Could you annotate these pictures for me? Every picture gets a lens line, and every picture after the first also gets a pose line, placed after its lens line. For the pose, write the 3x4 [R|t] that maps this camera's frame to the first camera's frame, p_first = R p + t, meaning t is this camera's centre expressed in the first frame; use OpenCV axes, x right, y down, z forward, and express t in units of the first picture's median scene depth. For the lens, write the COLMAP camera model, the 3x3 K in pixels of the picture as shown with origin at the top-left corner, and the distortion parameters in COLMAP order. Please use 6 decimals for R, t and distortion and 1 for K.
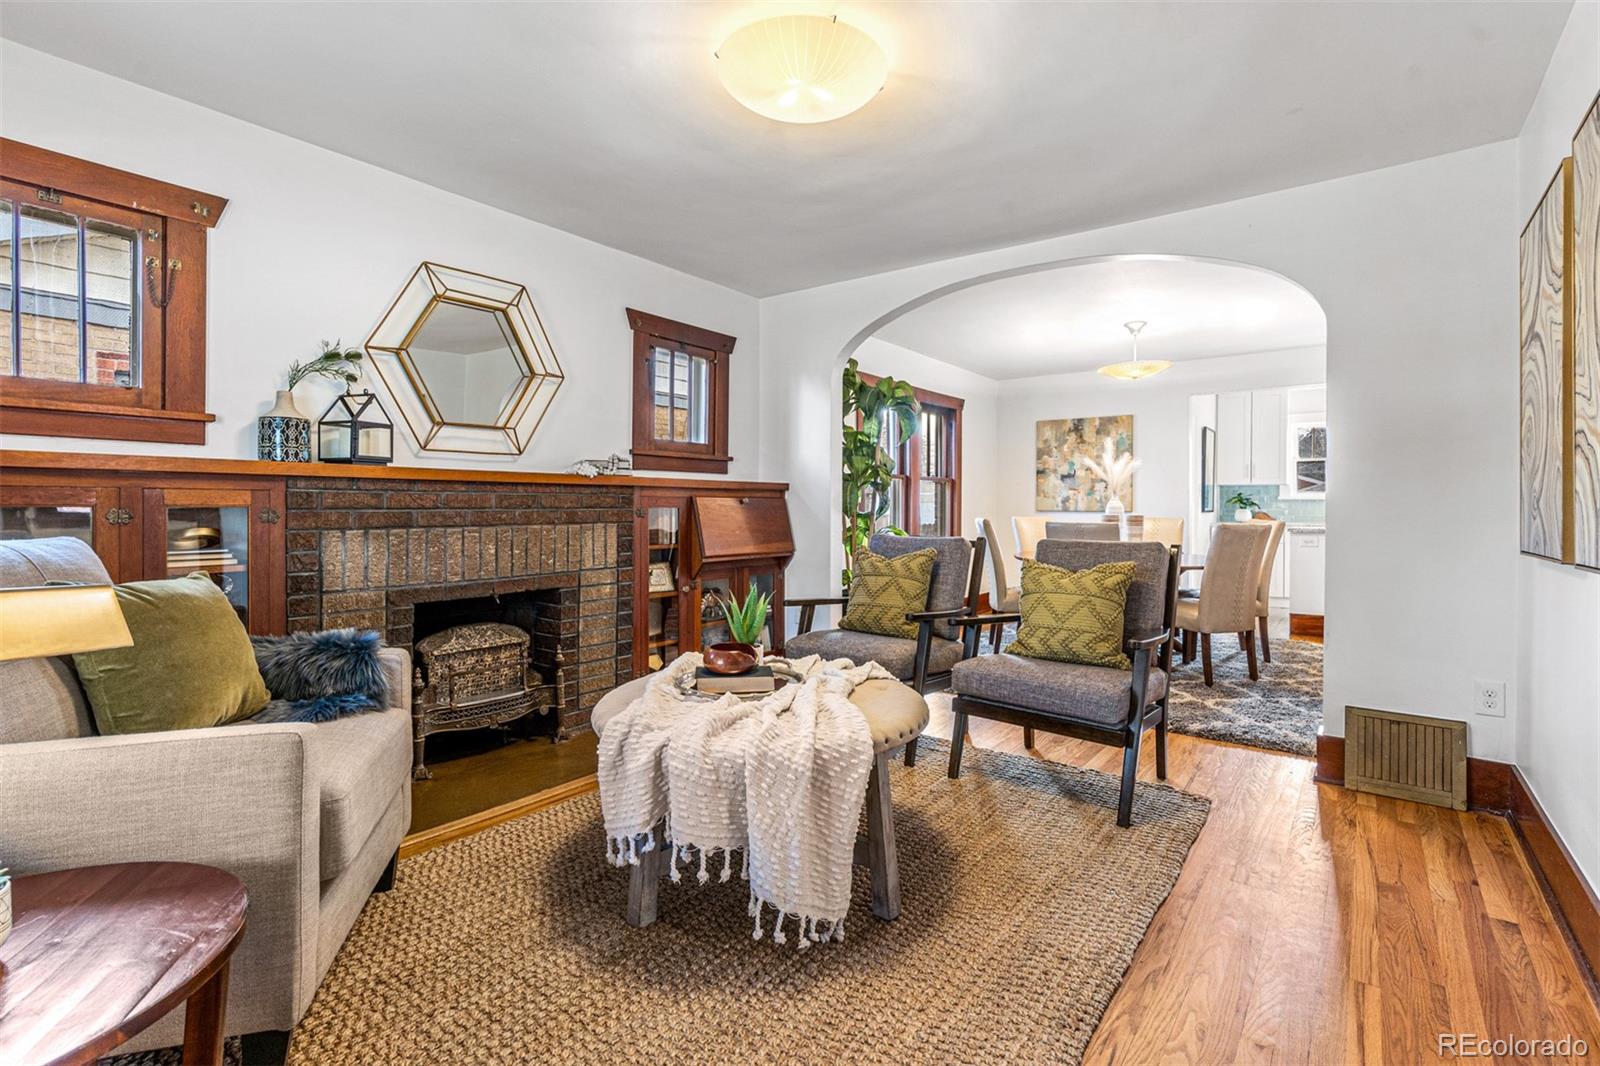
lens RADIAL K [[737.3, 0, 821.9], [0, 737.3, 510.0], [0, 0, 1]] dist [-0.011140, 0.002917]
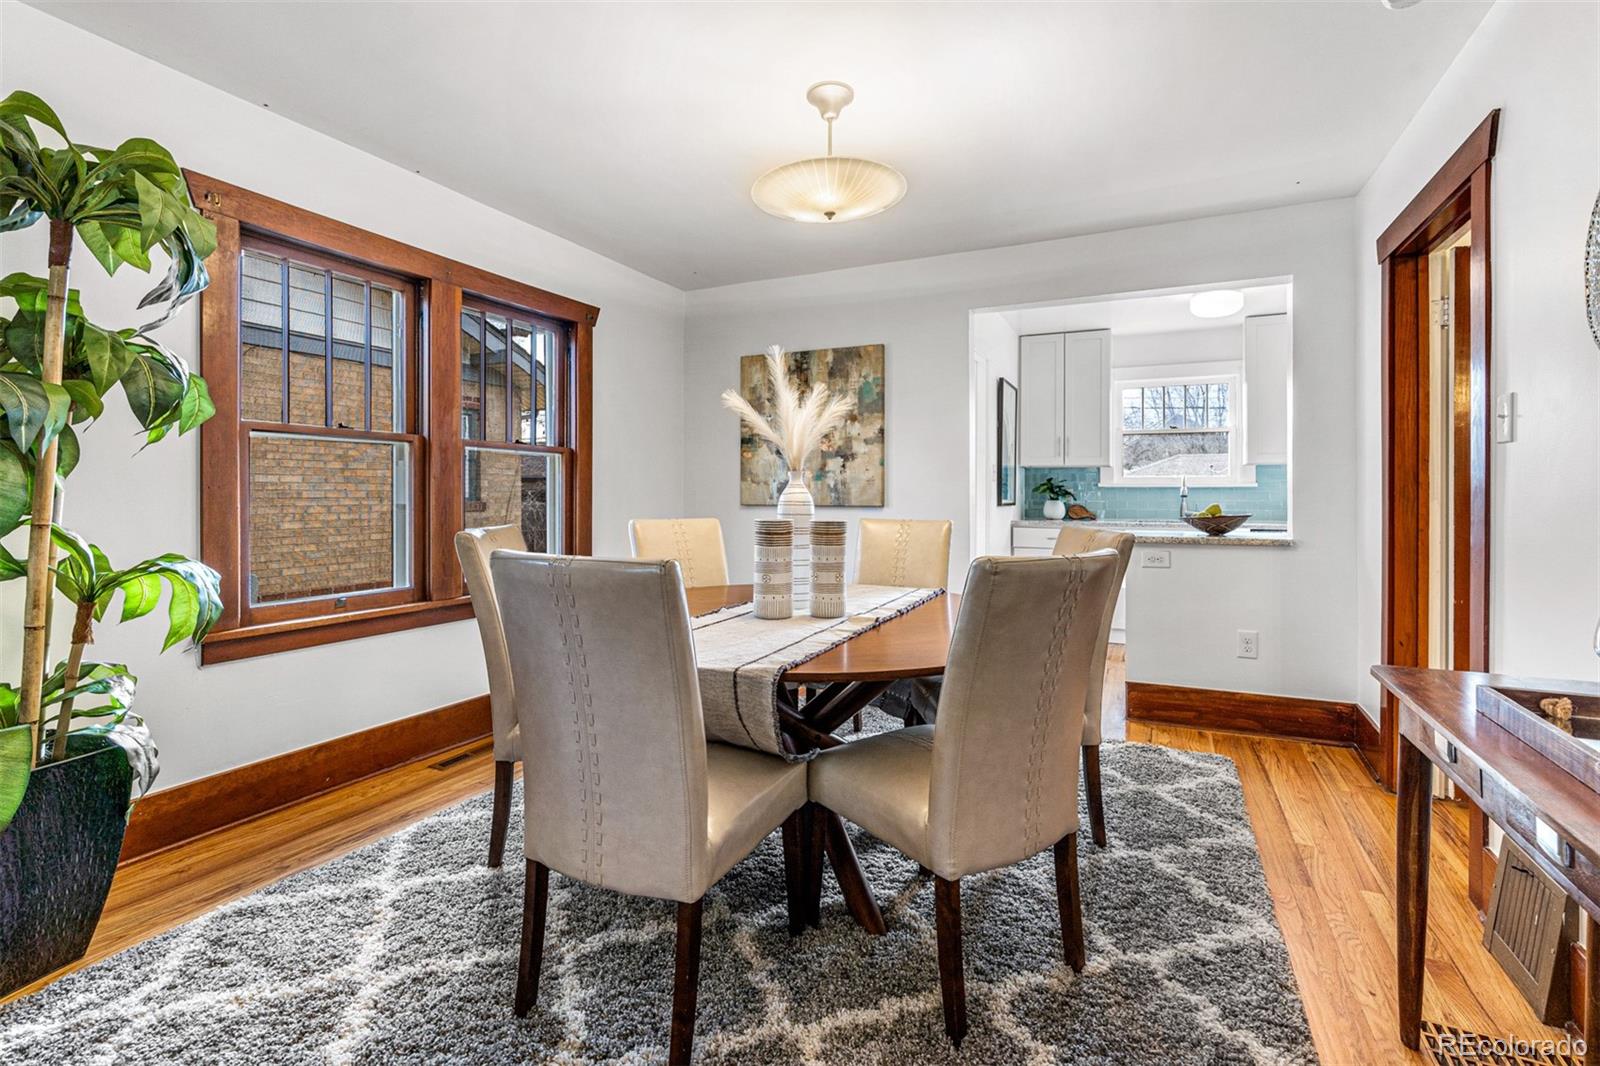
lens RADIAL K [[737.3, 0, 822.1], [0, 737.3, 490.9], [0, 0, 1]] dist [-0.011140, 0.002917]
pose [[0.977584, 0.002050, 0.210534, 0.229513], [-0.000382, 0.999968, -0.007962, -0.005394], [-0.210544, 0.007703, 0.977554, 0.395302]]
